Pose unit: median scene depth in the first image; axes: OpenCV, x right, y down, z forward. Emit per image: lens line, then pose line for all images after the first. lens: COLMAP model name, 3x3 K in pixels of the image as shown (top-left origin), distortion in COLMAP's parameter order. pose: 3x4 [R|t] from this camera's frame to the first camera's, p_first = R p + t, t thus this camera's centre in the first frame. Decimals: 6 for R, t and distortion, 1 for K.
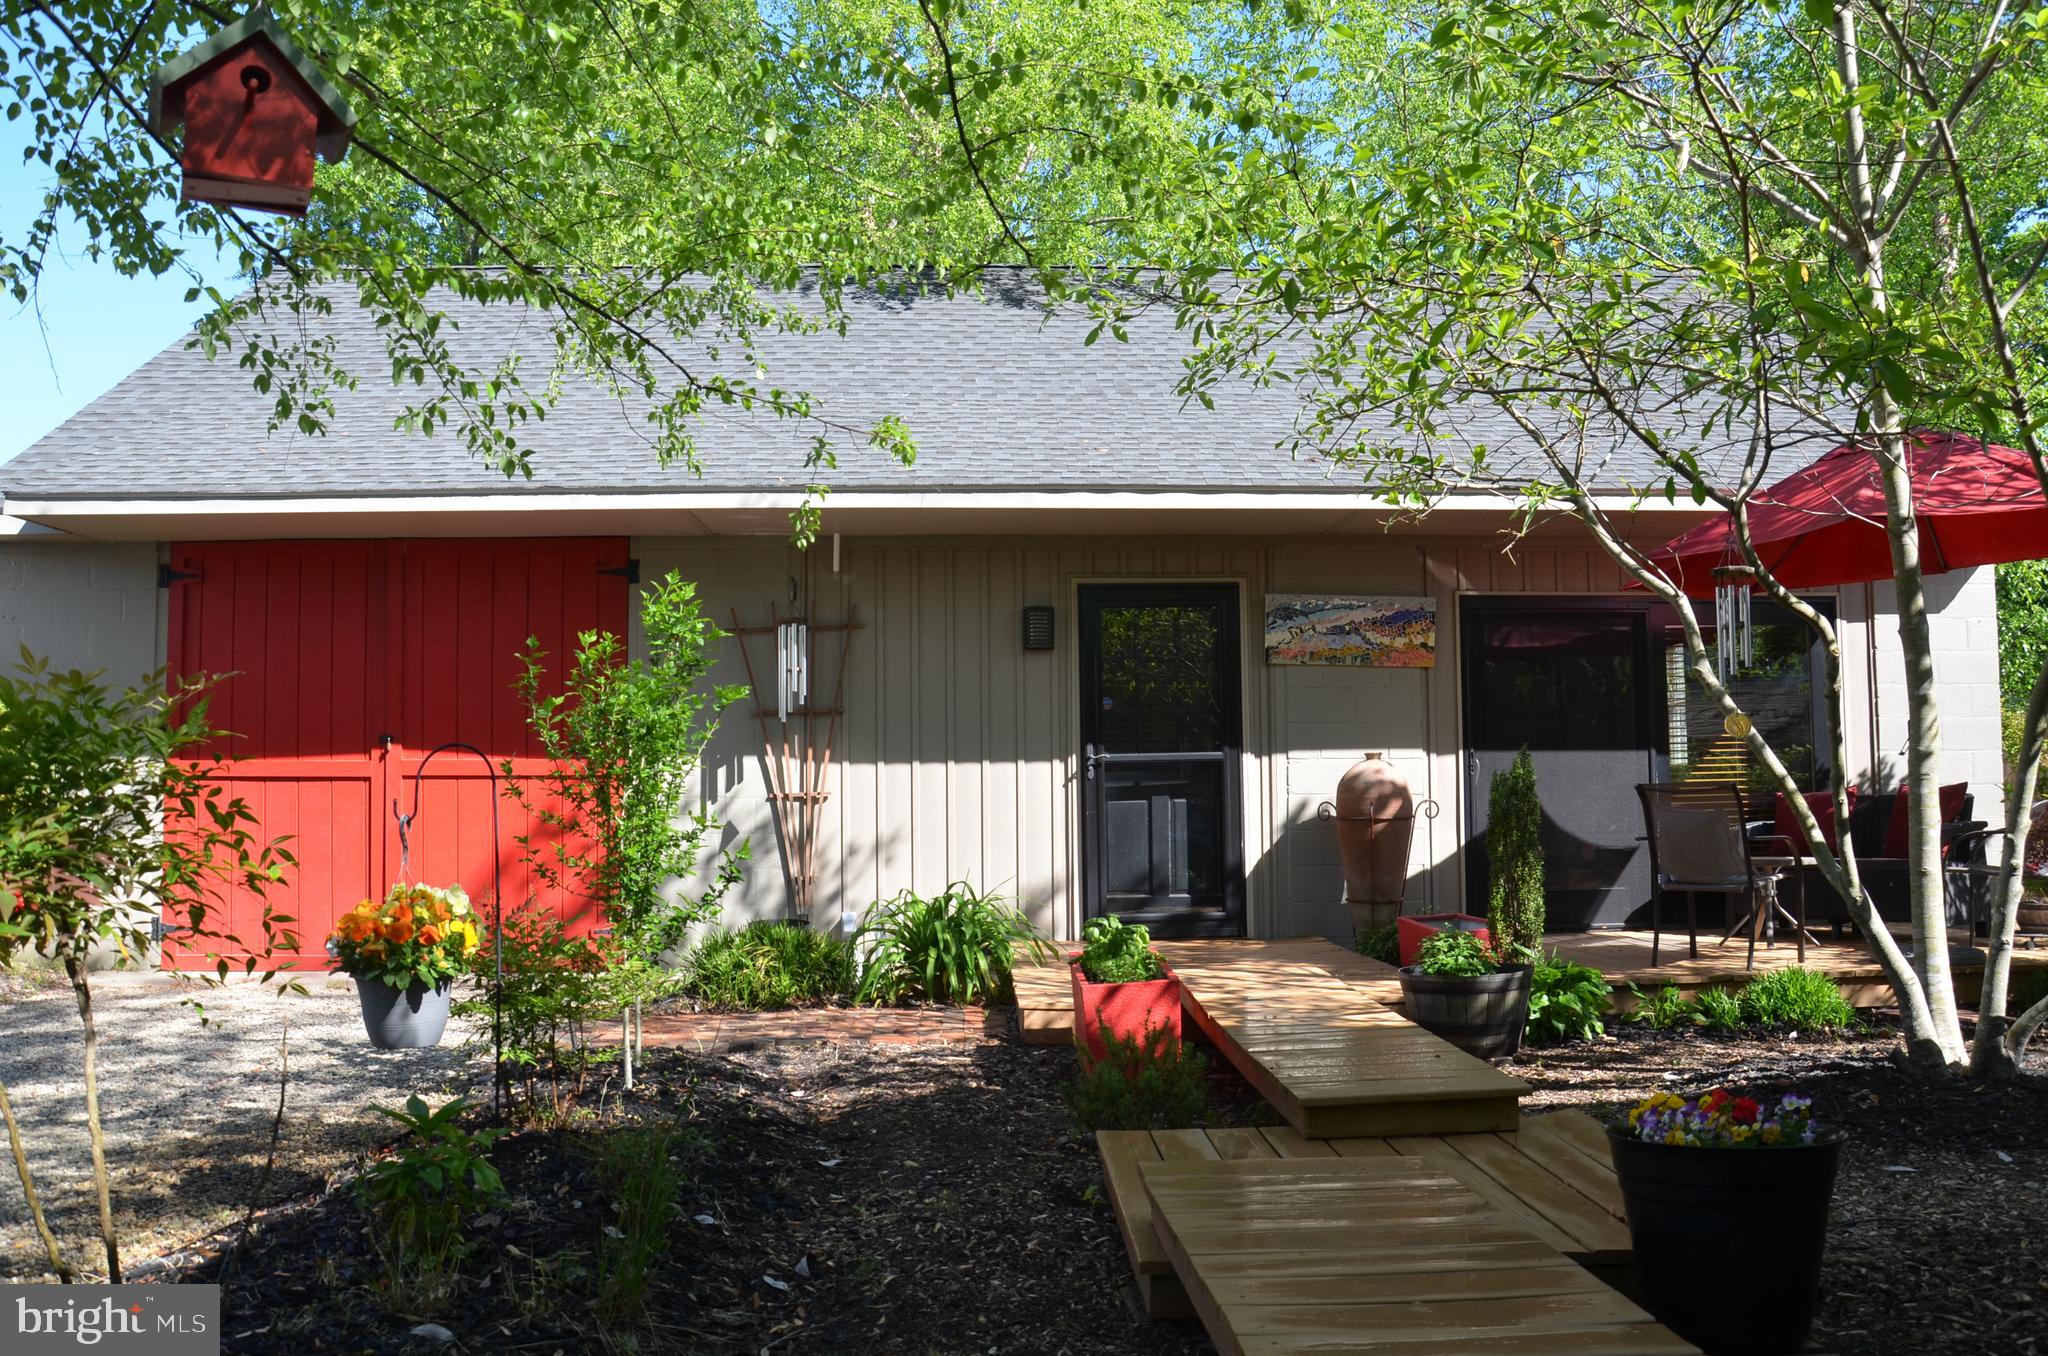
lens RADIAL K [[1622.0, 0, 1024.0], [0, 1622.0, 678.0], [0, 0, 1]] dist [-0.134370, 0.005957]
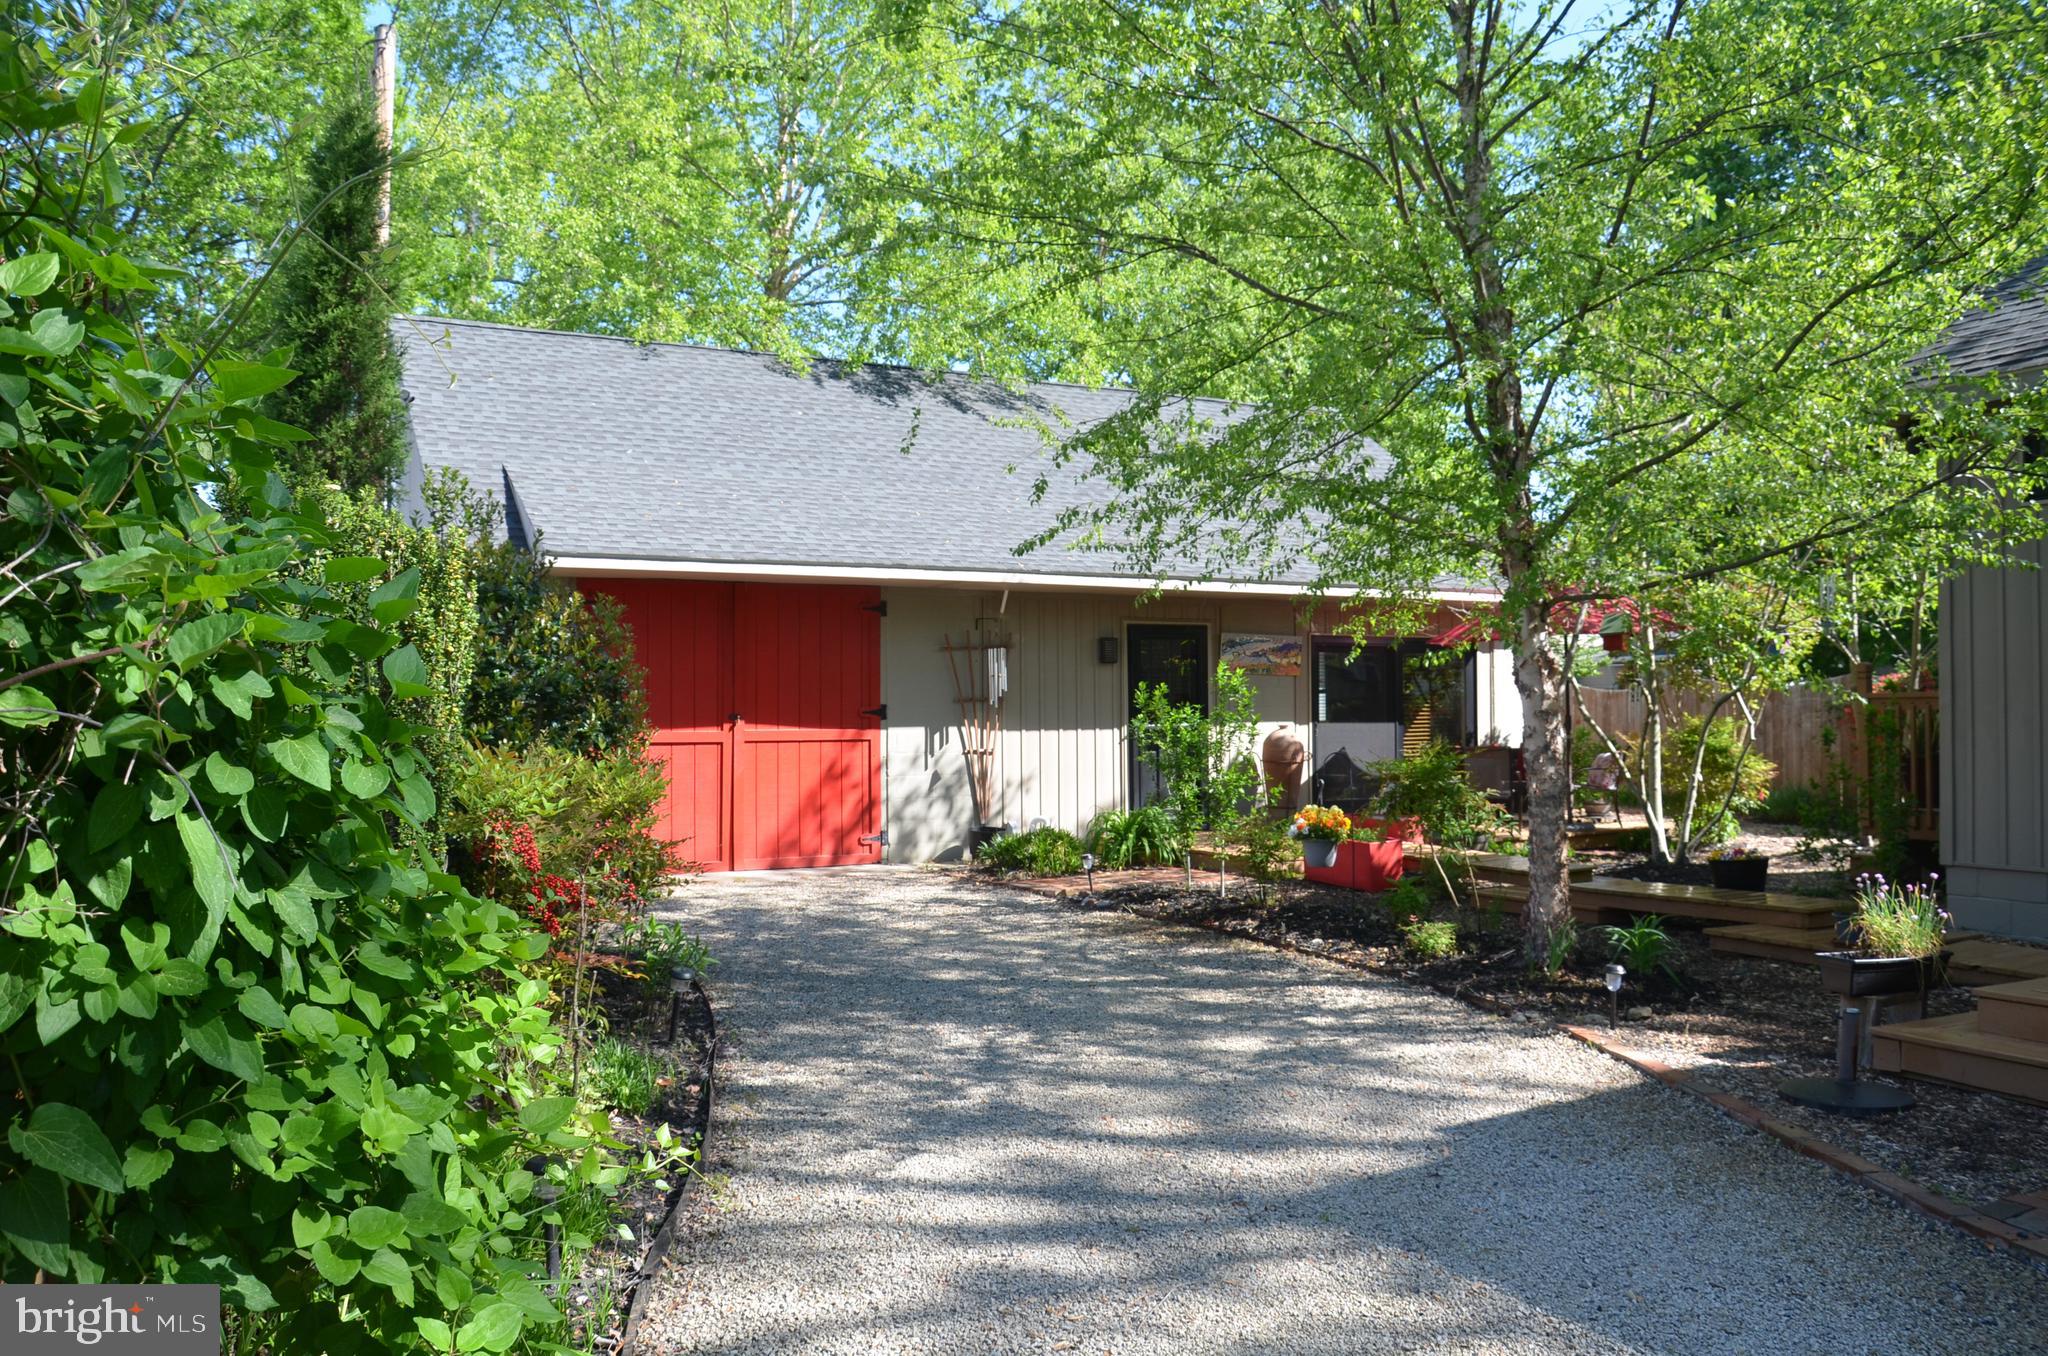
lens RADIAL K [[1622.0, 0, 1024.0], [0, 1622.0, 678.0], [0, 0, 1]] dist [-0.134370, 0.005957]
pose [[0.900048, 0.010349, 0.435668, -0.803407], [-0.019545, 0.999671, 0.016631, -0.028194], [-0.435353, -0.023484, 0.899954, -0.478537]]
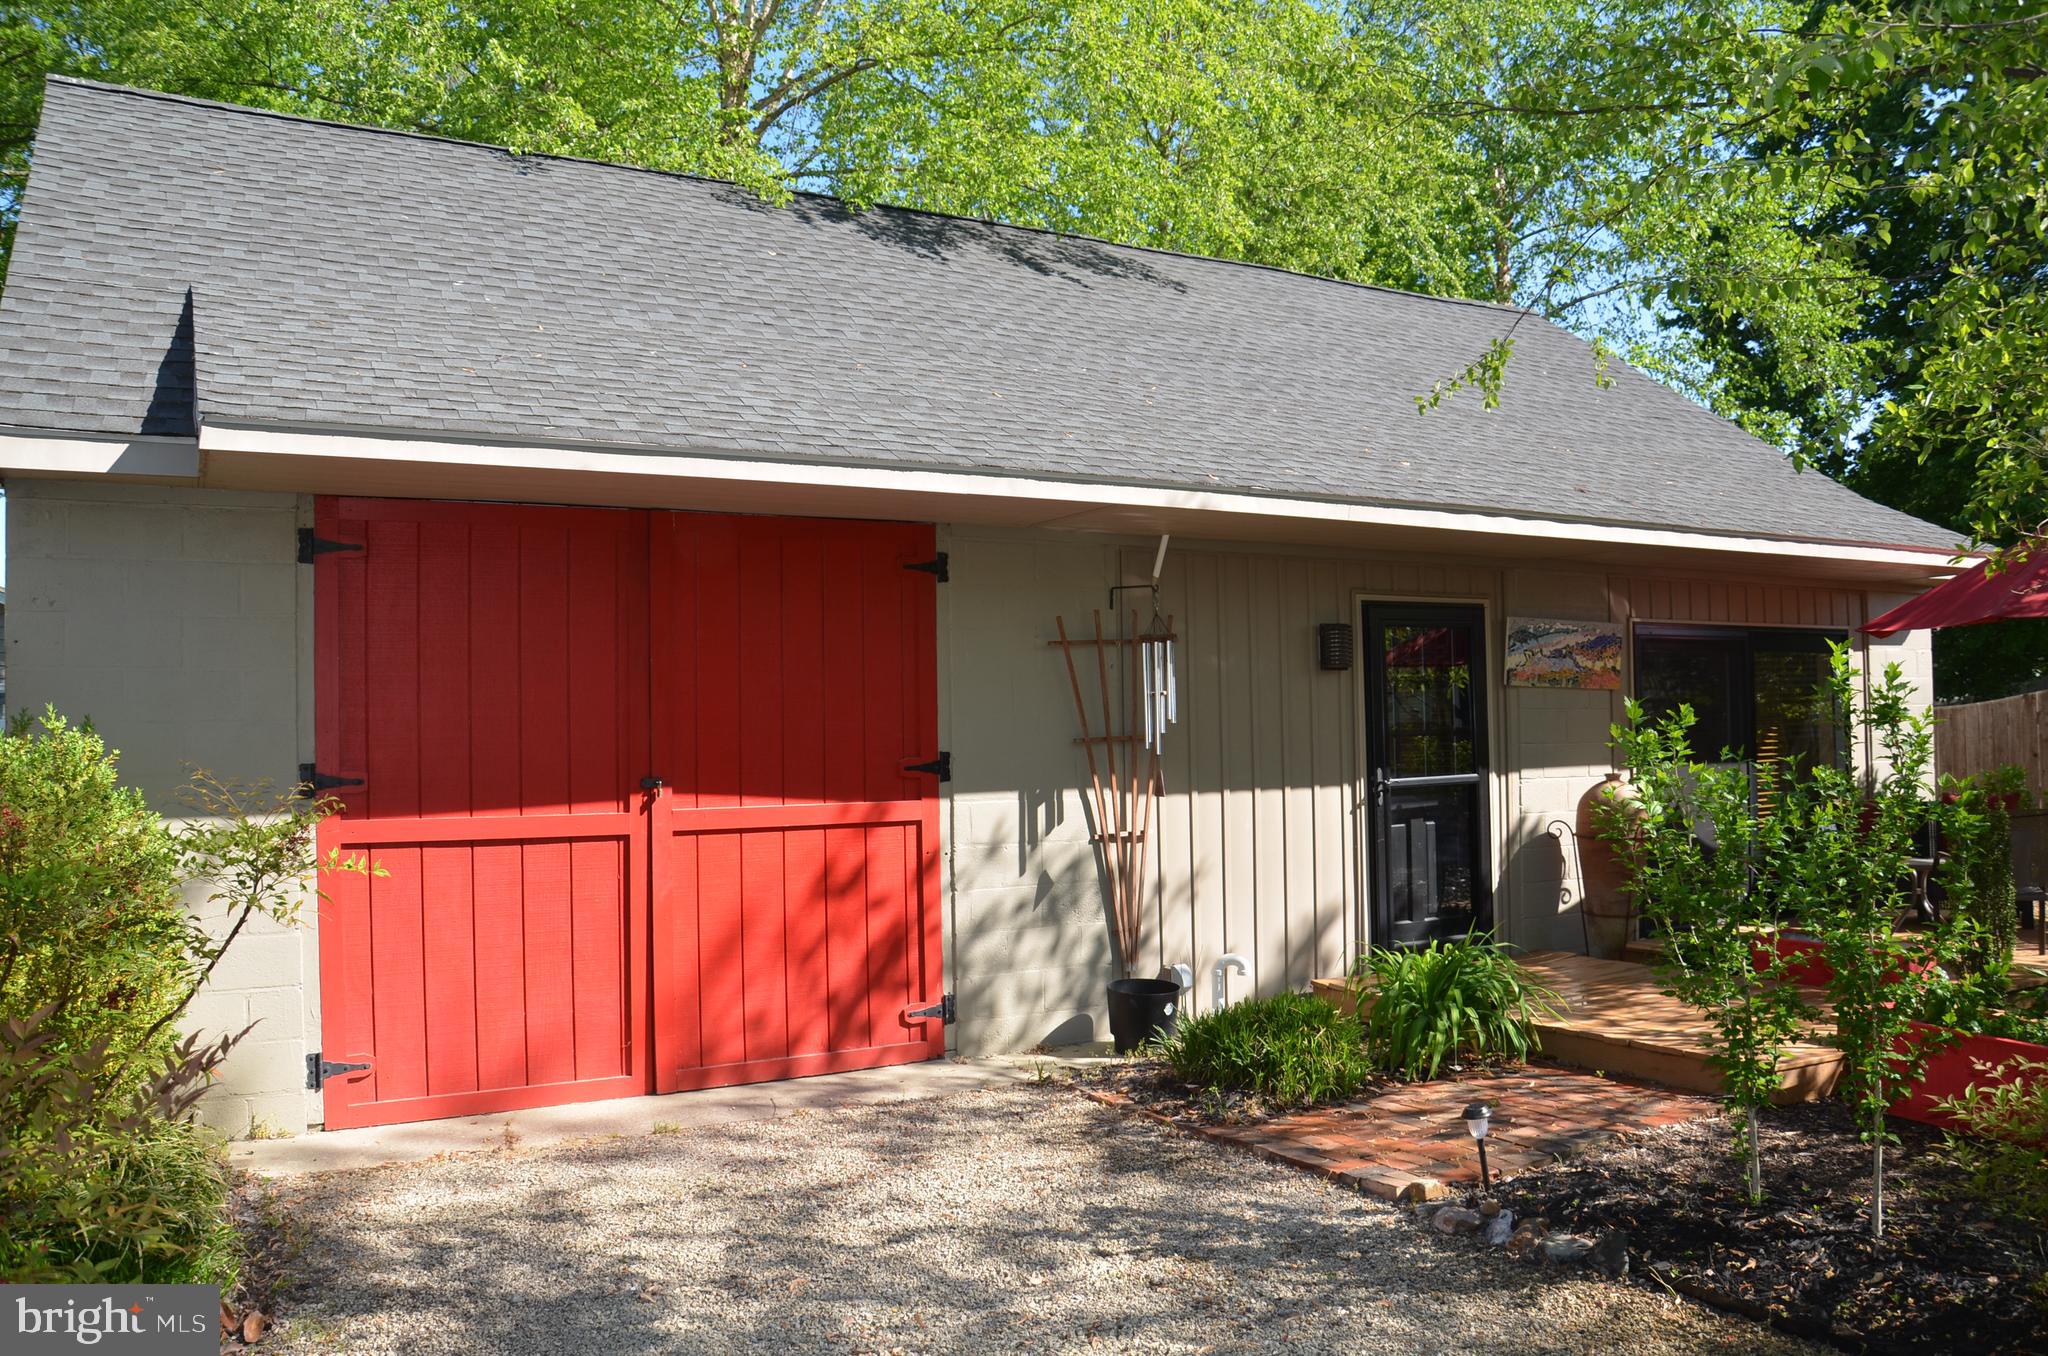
lens RADIAL K [[1600.4, 0, 1026.5], [0, 1600.4, 709.8], [0, 0, 1]] dist [-0.154002, 0.125460]
pose [[0.887382, -0.002141, 0.461030, -0.575958], [-0.008357, 0.999750, 0.020730, -0.011615], [-0.460960, -0.022249, 0.887142, 0.260587]]
